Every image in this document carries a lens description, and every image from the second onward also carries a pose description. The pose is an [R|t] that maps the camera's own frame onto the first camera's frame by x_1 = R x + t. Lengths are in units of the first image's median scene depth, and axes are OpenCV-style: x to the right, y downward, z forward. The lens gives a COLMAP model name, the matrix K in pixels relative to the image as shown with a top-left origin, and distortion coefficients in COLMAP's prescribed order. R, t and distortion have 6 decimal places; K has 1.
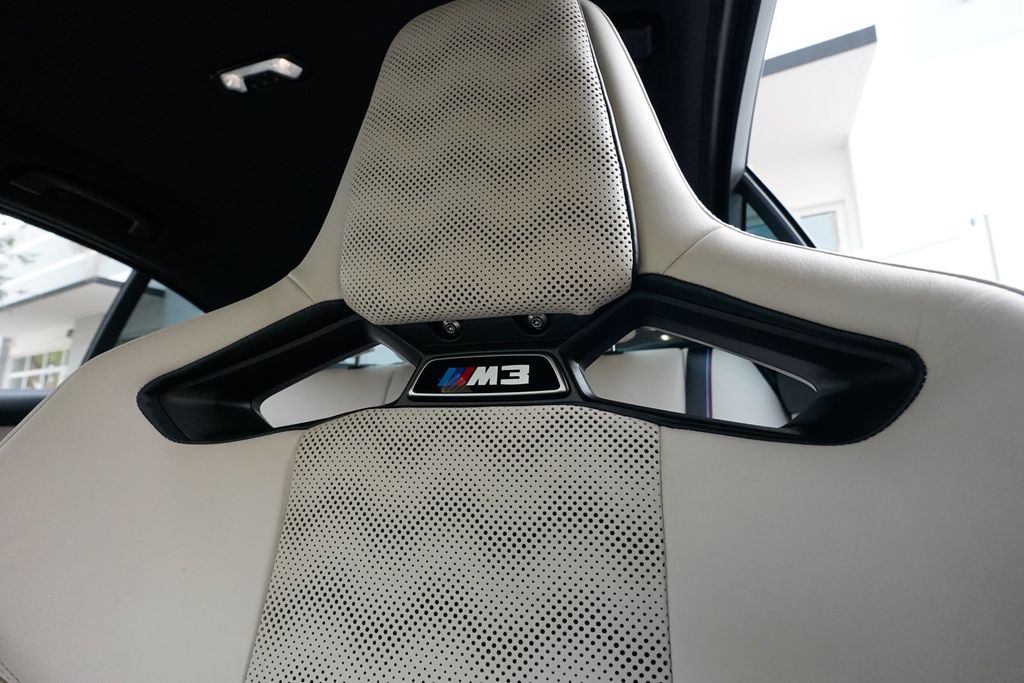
lens RADIAL K [[472.0, 0, 511.6], [0, 472.0, 342.9], [0, 0, 1]] dist [-0.018104, 0.010070]
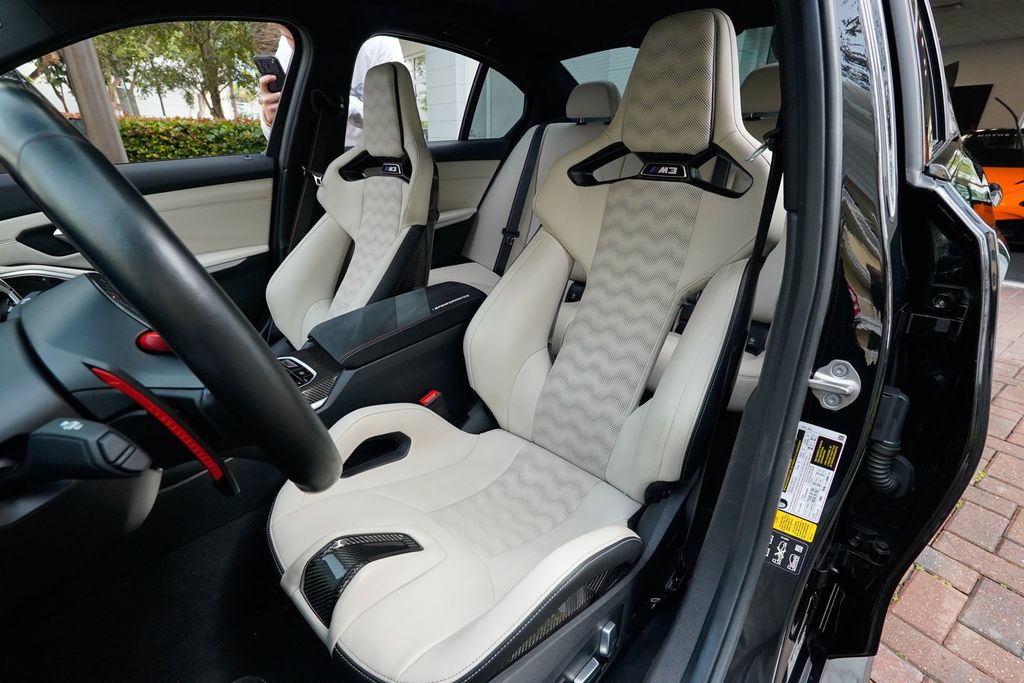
lens RADIAL K [[472.0, 0, 511.6], [0, 472.0, 342.9], [0, 0, 1]] dist [-0.018104, 0.010070]
pose [[0.895777, 0.192714, -0.400555, 0.556356], [0.053537, 0.847794, 0.527616, -0.718739], [0.441267, -0.494071, 0.749117, -2.621848]]
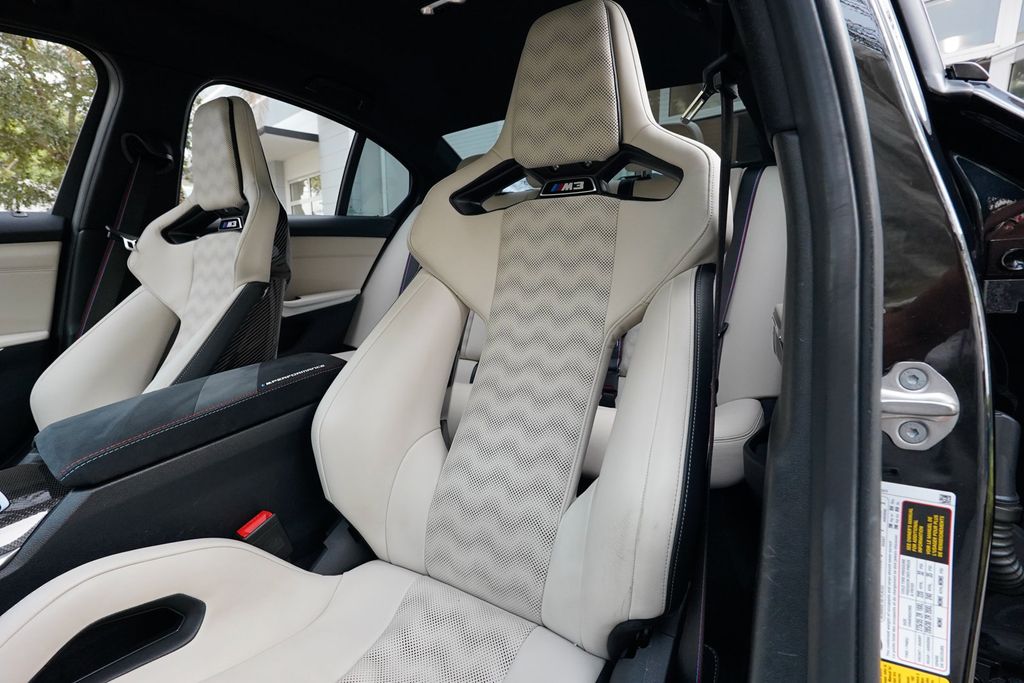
lens RADIAL K [[472.0, 0, 511.6], [0, 472.0, 342.9], [0, 0, 1]] dist [-0.018104, 0.010070]
pose [[0.966349, 0.041265, -0.253904, 0.356311], [0.047809, 0.941040, 0.334901, -0.005828], [0.252754, -0.335770, 0.907400, -1.839242]]
